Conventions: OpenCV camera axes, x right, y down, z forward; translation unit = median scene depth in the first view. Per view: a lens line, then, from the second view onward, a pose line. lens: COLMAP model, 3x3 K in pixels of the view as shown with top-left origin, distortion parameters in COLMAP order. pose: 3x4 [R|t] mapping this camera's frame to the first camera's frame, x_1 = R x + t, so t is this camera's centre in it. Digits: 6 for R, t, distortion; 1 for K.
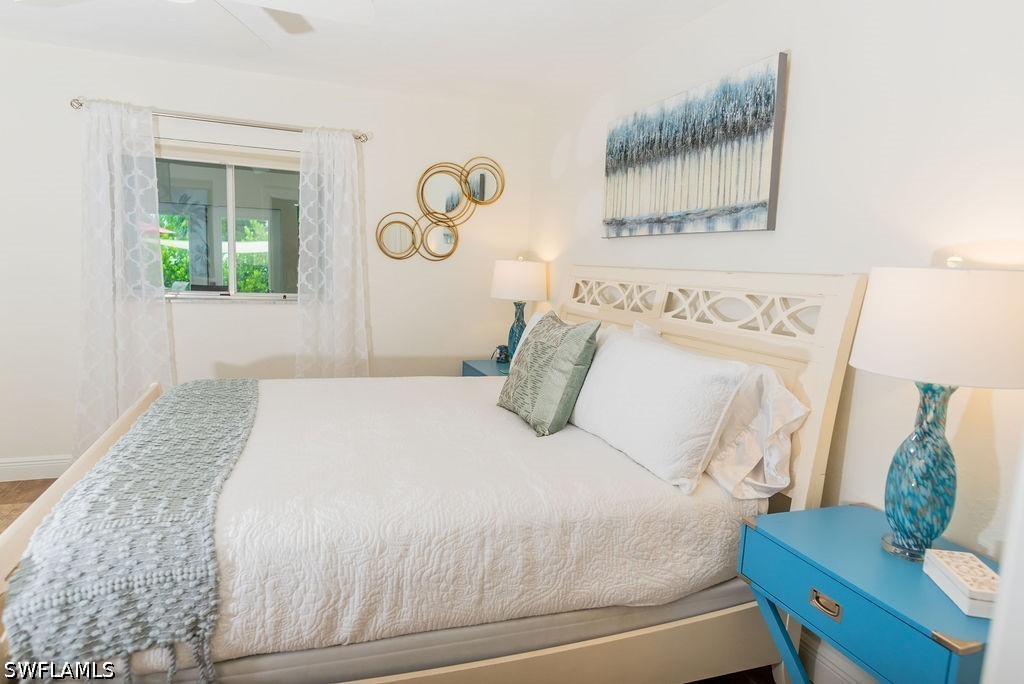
lens RADIAL K [[597.7, 0, 512.0], [0, 597.7, 342.0], [0, 0, 1]] dist [-0.048107, 0.000345]
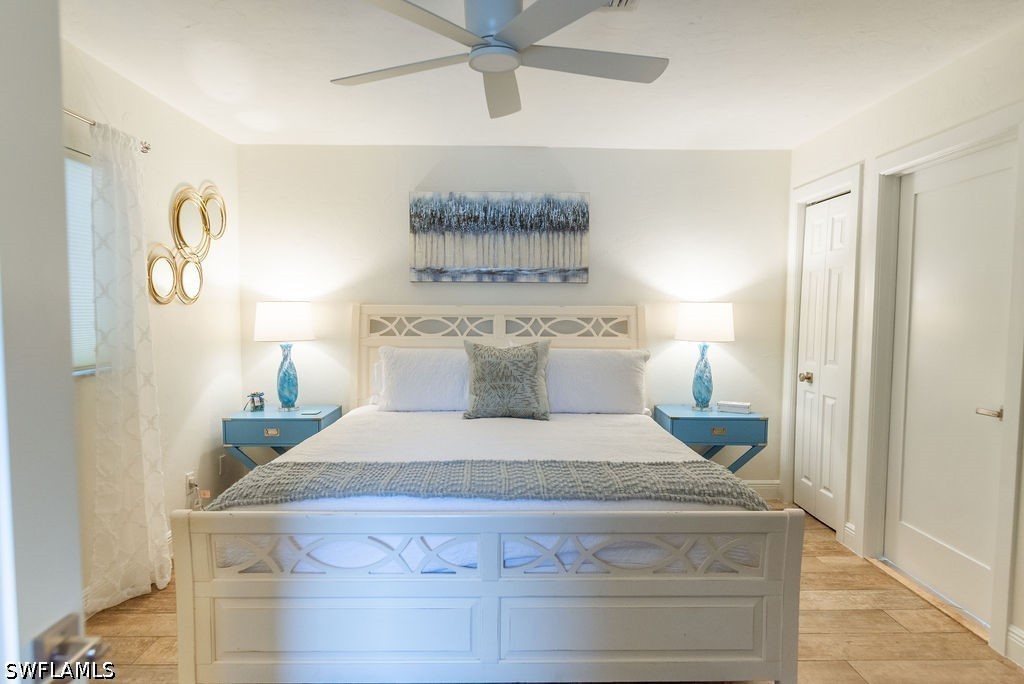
lens RADIAL K [[595.3, 0, 512.0], [0, 595.3, 342.0], [0, 0, 1]] dist [-0.005046, -0.000290]
pose [[0.324731, -0.106003, 0.939847, -1.223529], [0.130183, 0.989251, 0.066595, -0.133581], [-0.936804, 0.100727, 0.335041, 0.501987]]
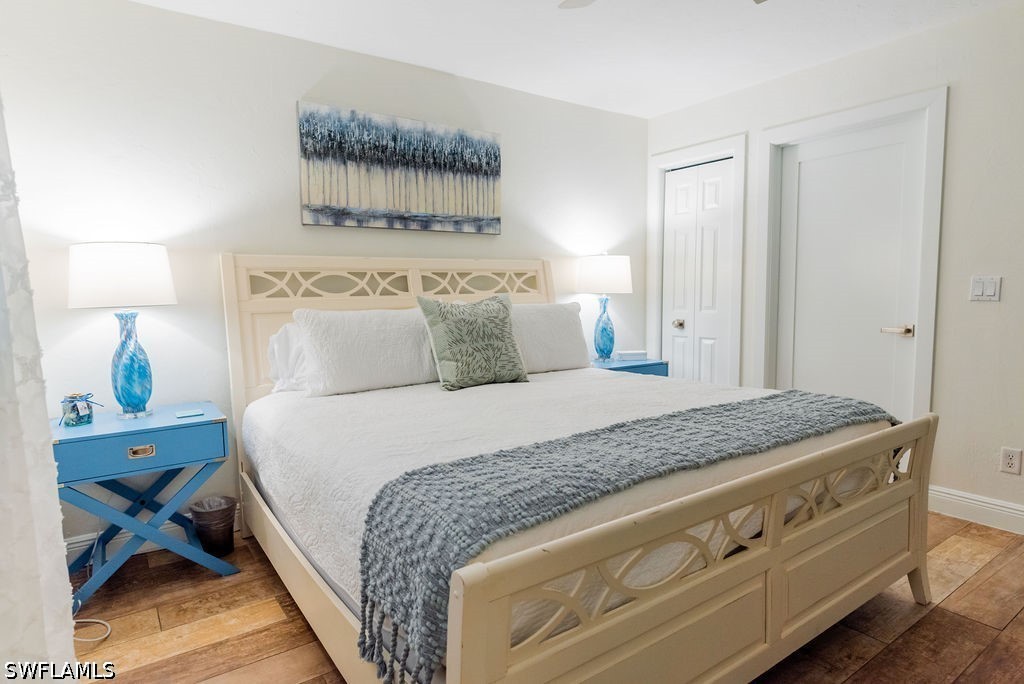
lens RADIAL K [[580.9, 0, 512.0], [0, 580.9, 342.0], [0, 0, 1]] dist [-0.006205, 0.001980]
pose [[-0.260629, -0.136723, 0.955709, -1.046523], [0.121360, 0.977429, 0.172926, -0.142396], [-0.957781, 0.161054, -0.238153, 1.184008]]
